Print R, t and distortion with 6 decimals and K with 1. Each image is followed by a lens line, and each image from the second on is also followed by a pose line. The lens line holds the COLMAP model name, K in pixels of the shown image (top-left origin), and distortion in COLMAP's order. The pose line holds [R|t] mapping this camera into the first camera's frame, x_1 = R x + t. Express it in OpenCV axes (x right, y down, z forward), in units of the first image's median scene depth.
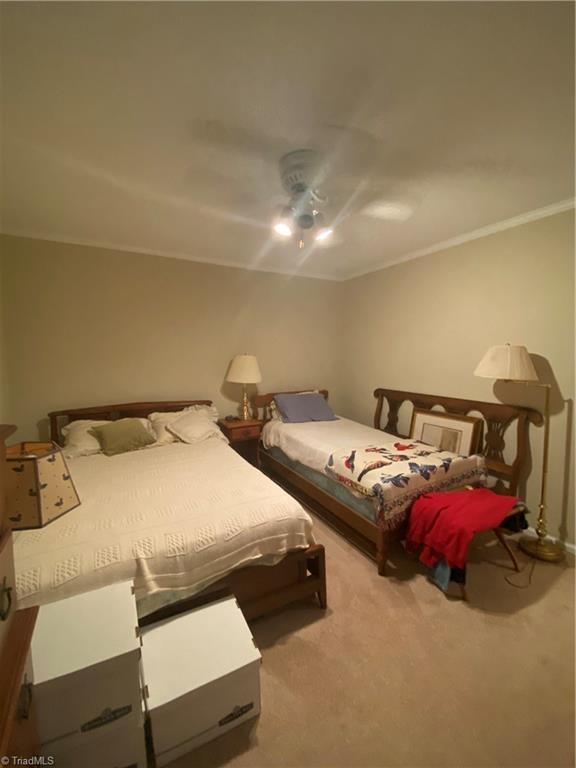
lens RADIAL K [[310.8, 0, 288.3], [0, 310.8, 383.4], [0, 0, 1]] dist [0.034957, -0.027360]
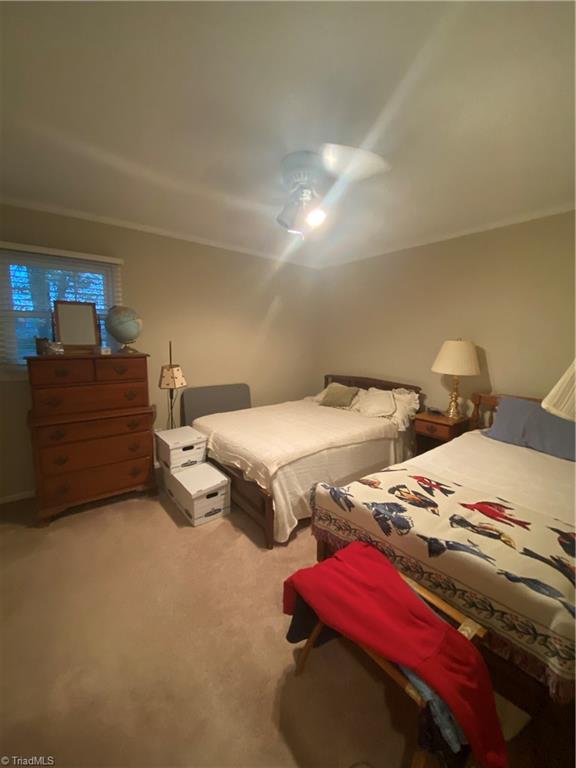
lens RADIAL K [[310.8, 0, 288.3], [0, 310.8, 383.4], [0, 0, 1]] dist [0.034957, -0.027360]
pose [[0.158165, 0.140882, -0.977311, 0.950250], [-0.108995, 0.986212, 0.124526, -0.050530], [0.981379, 0.086827, 0.171340, 0.637880]]
